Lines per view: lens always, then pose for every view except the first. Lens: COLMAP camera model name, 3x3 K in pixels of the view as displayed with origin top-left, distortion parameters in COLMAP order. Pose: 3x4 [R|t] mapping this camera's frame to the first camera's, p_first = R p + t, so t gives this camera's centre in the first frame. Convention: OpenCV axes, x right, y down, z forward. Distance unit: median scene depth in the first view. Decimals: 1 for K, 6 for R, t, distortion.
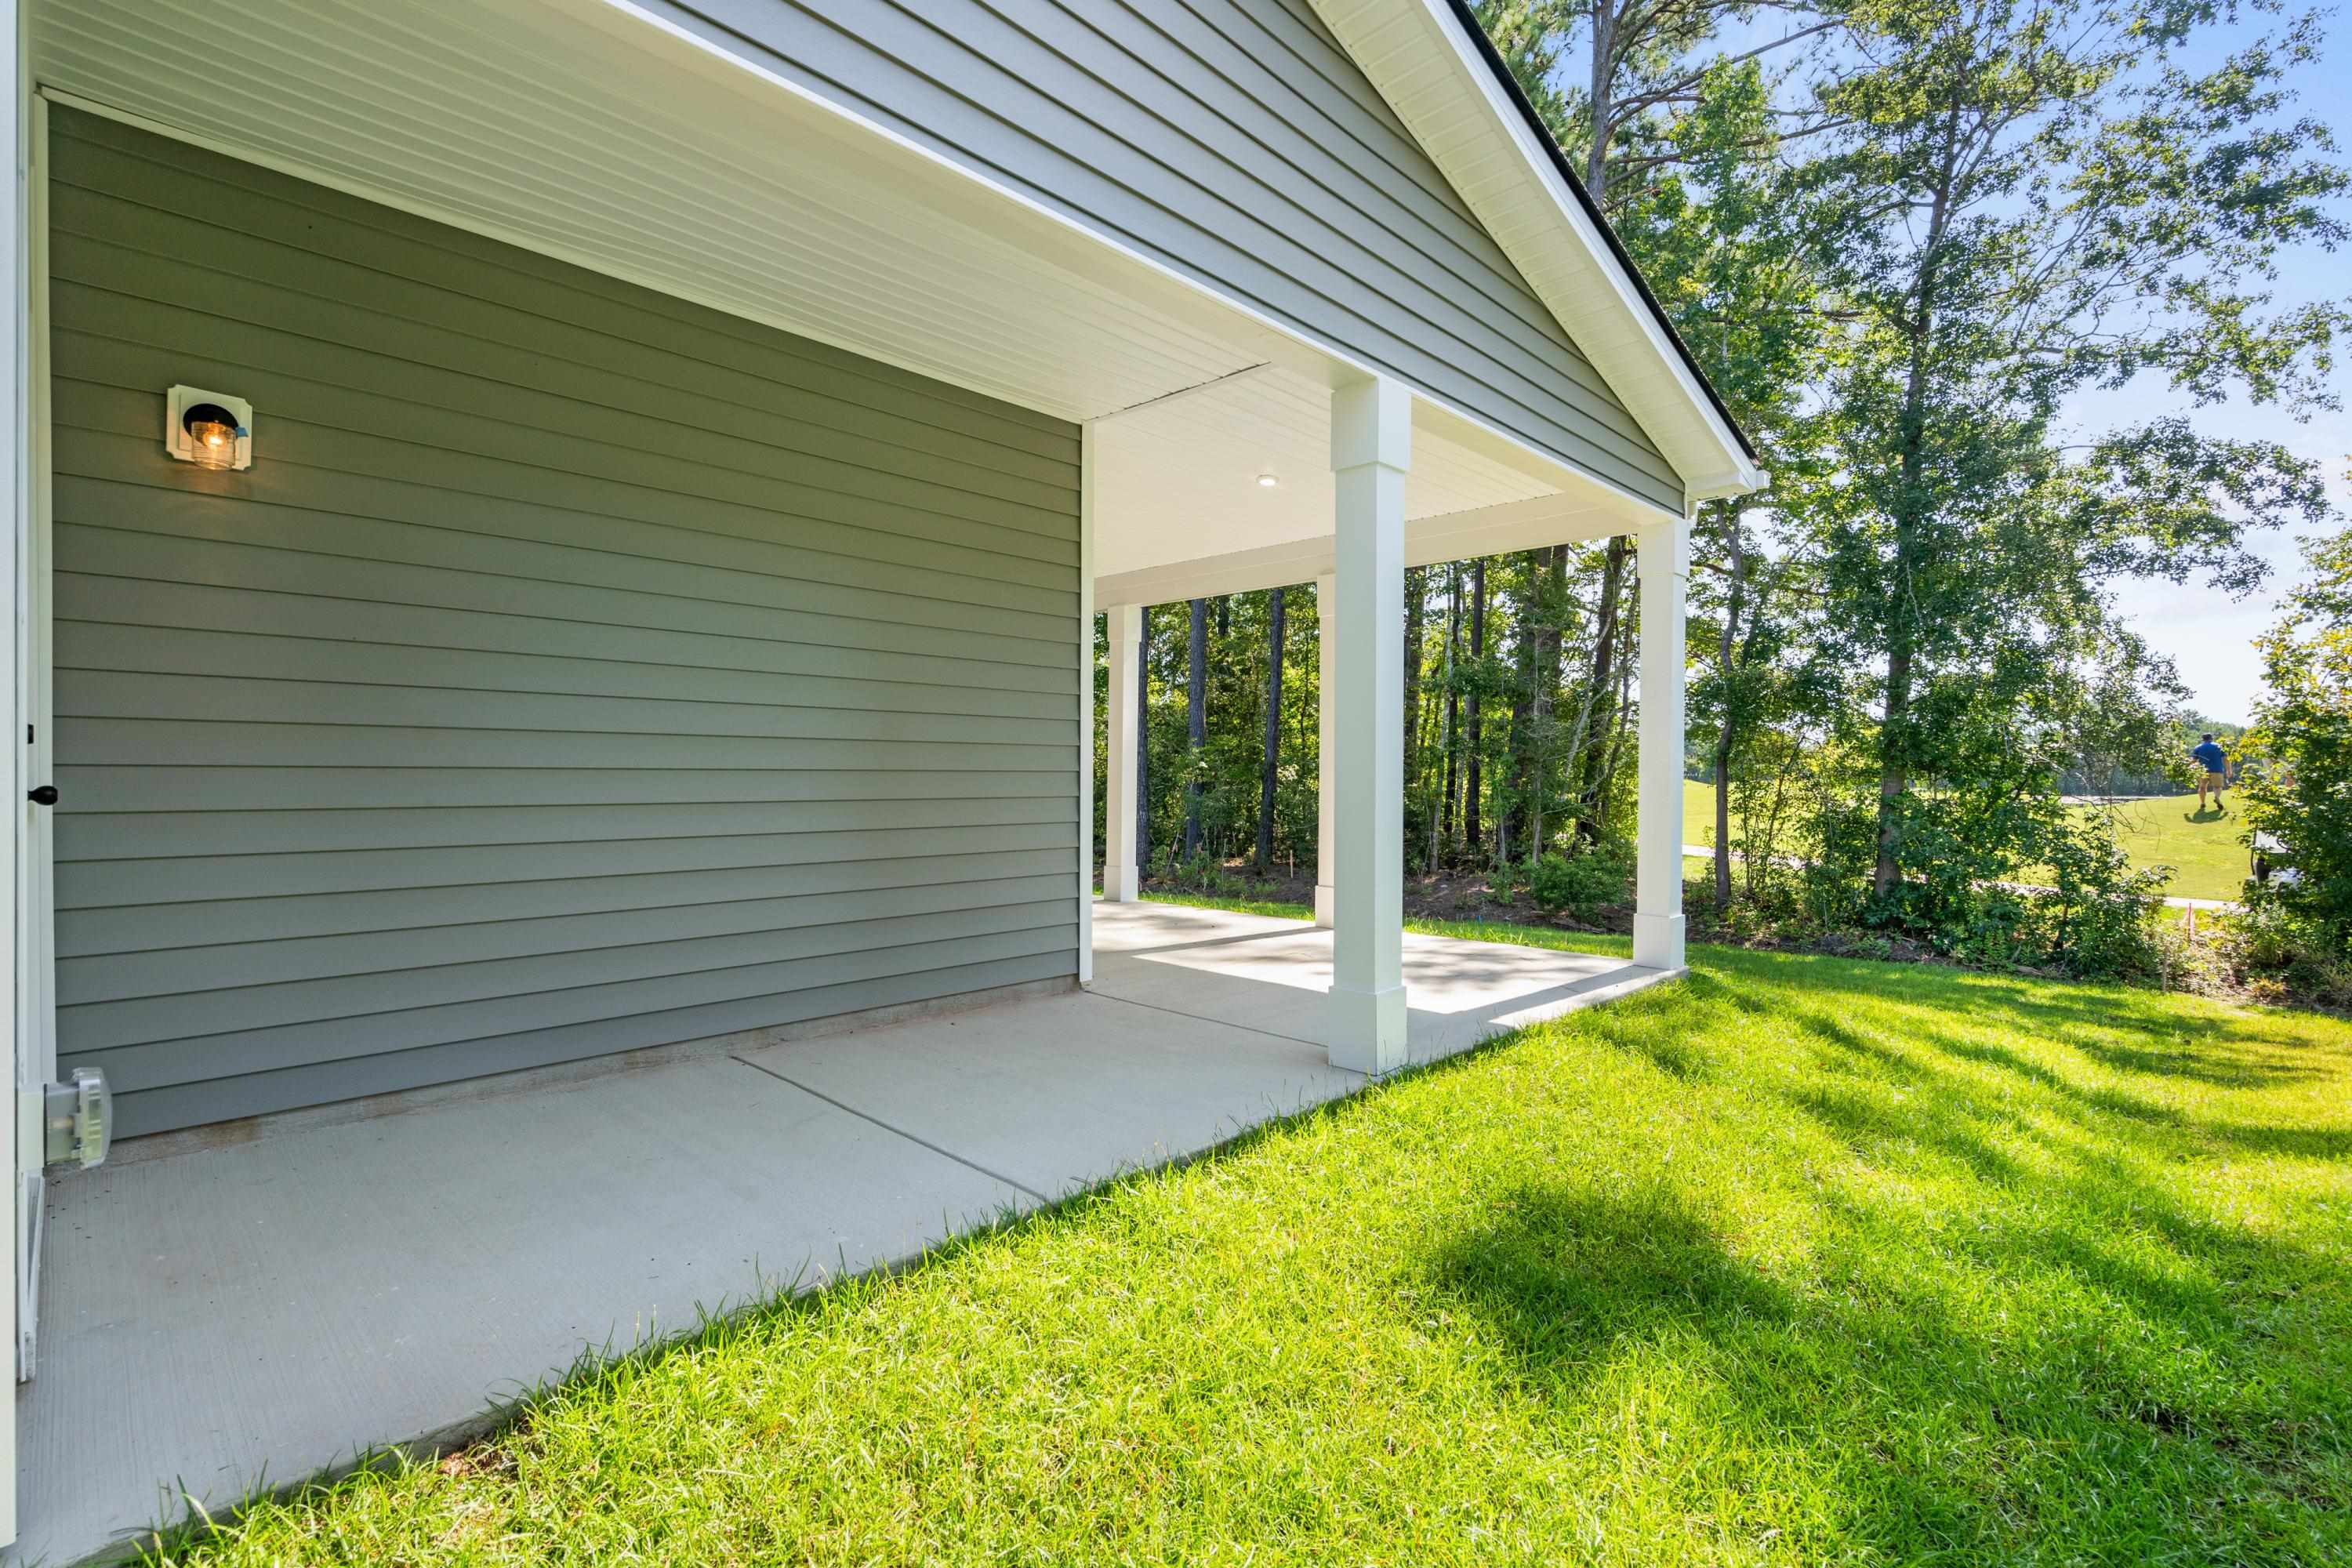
lens RADIAL K [[1082.3, 0, 1177.2], [0, 1082.3, 781.4], [0, 0, 1]] dist [-0.001603, 0.000004]
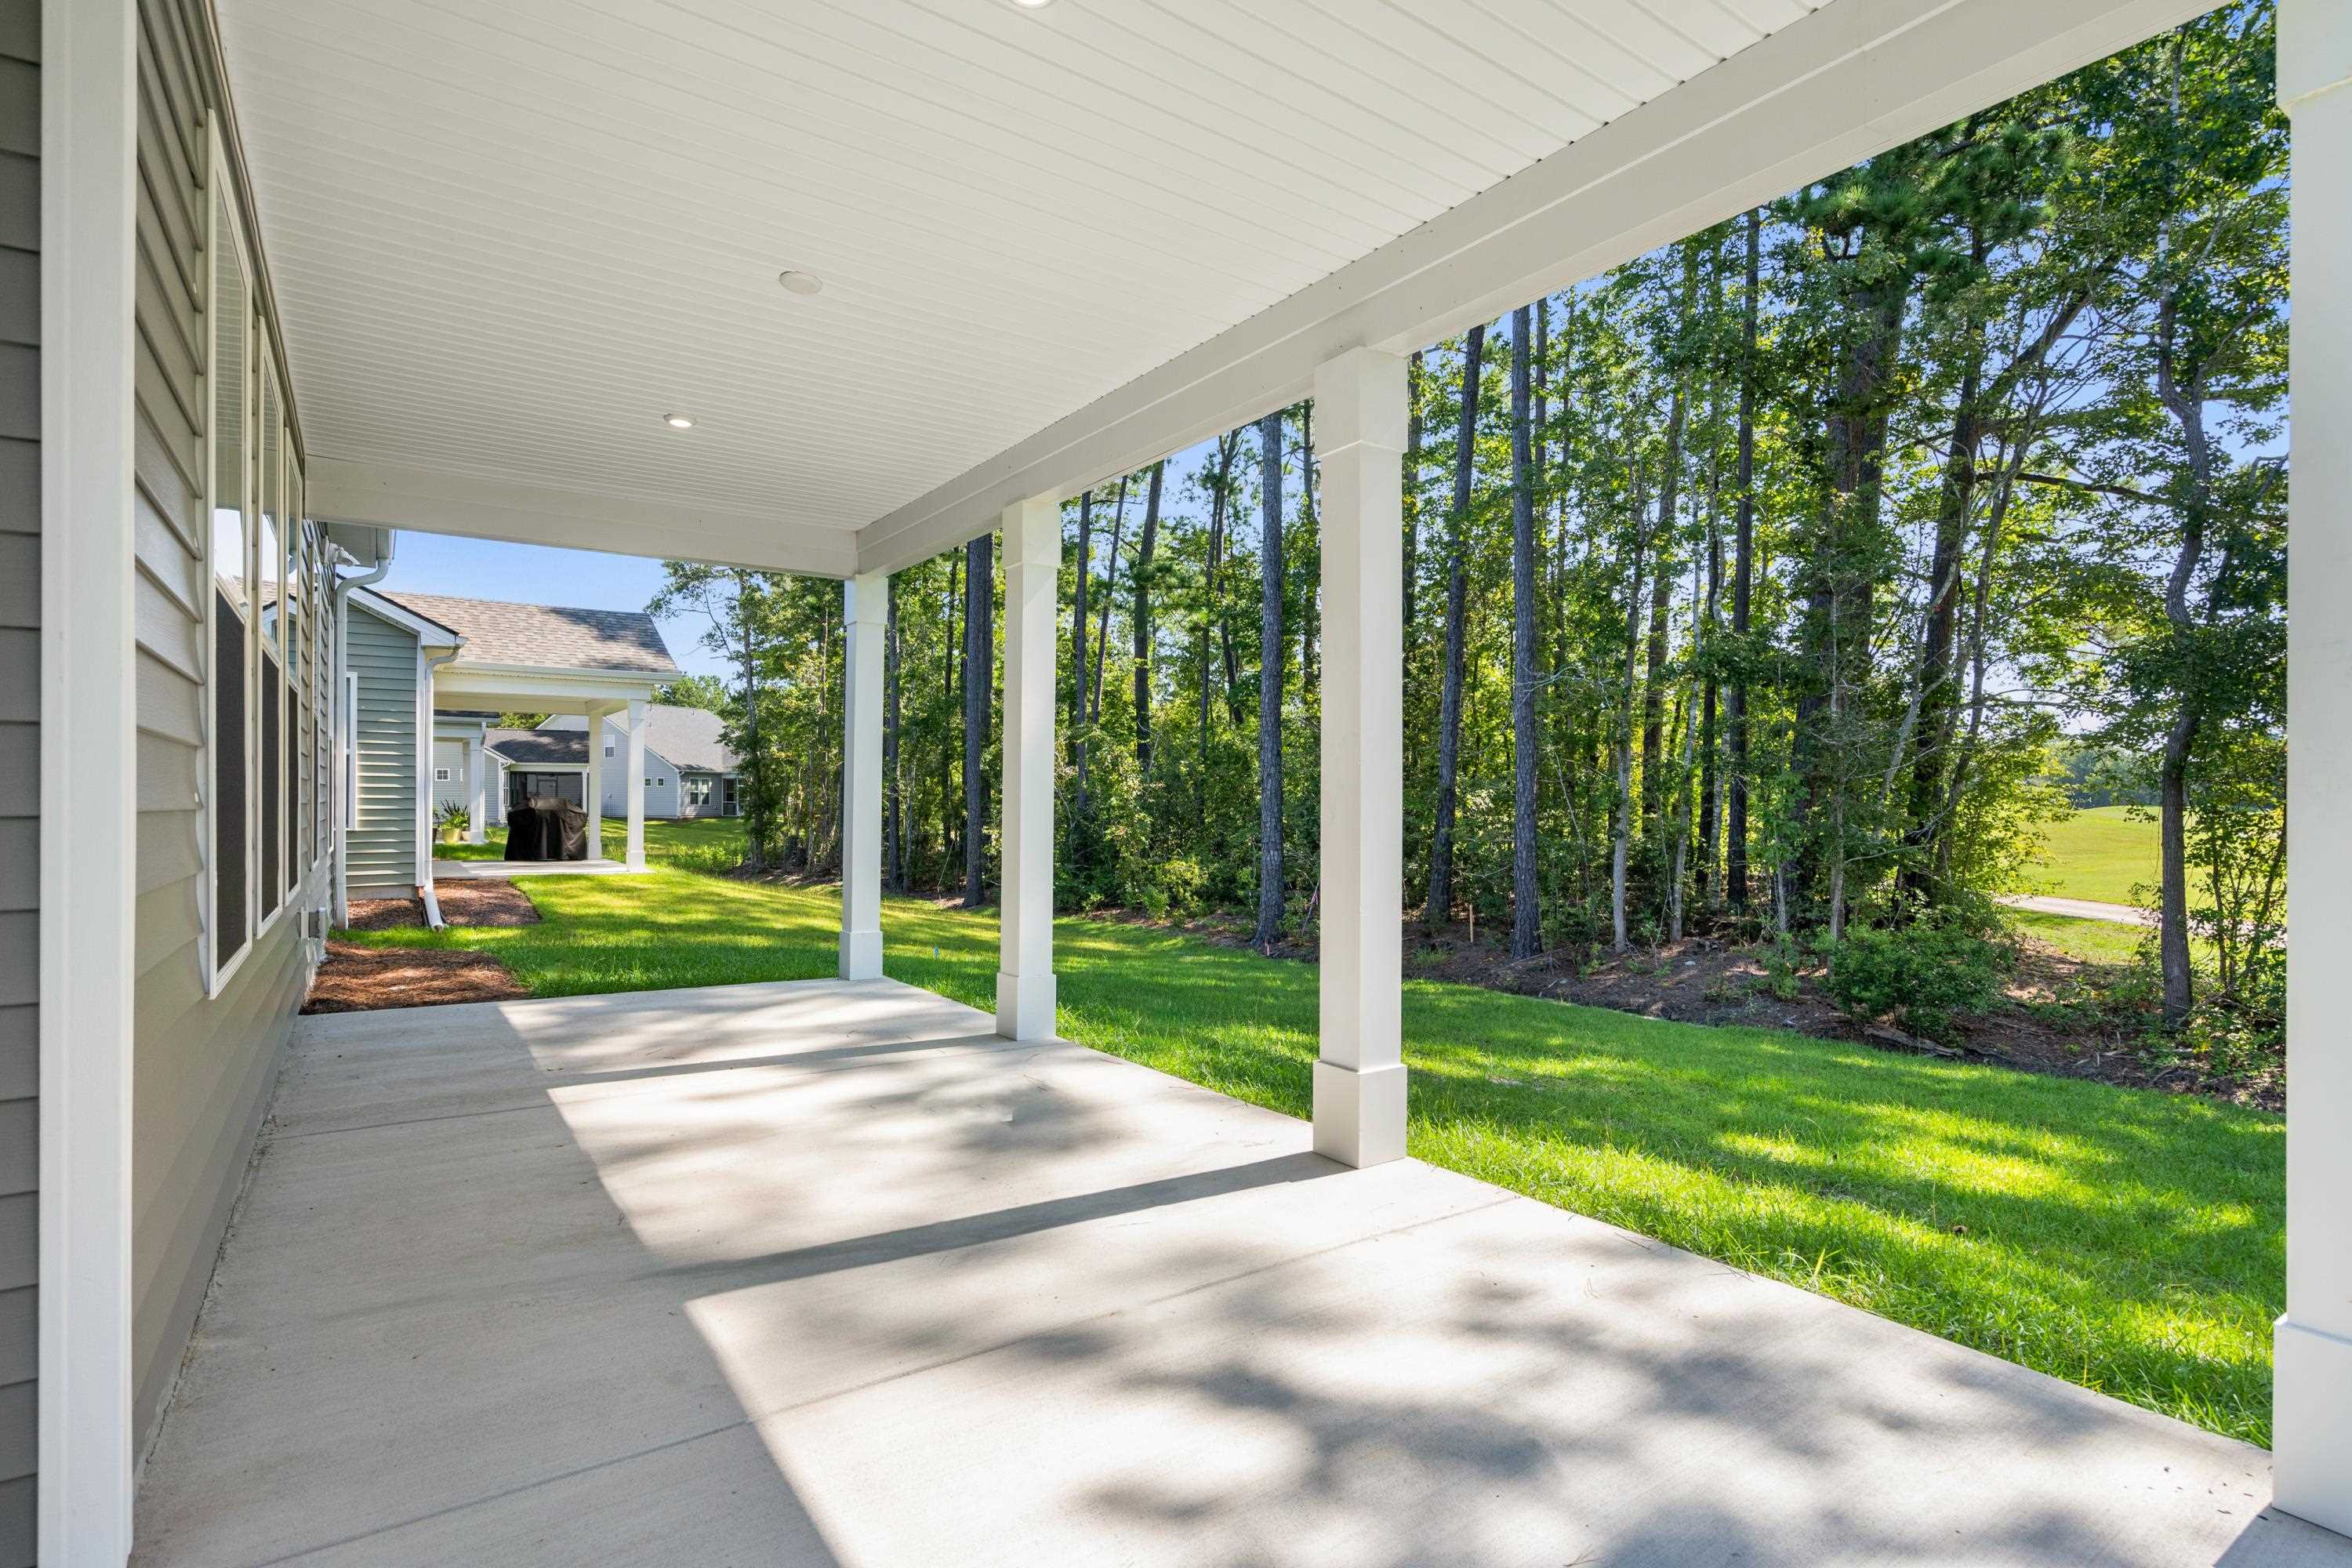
lens RADIAL K [[1151.4, 0, 1175.1], [0, 1151.4, 797.1], [0, 0, 1]] dist [0.005901, 0.000741]
pose [[0.981133, -0.002352, -0.193320, 0.064213], [0.000512, 0.999954, -0.009570, -0.002130], [0.193333, 0.009290, 0.981089, 0.205474]]
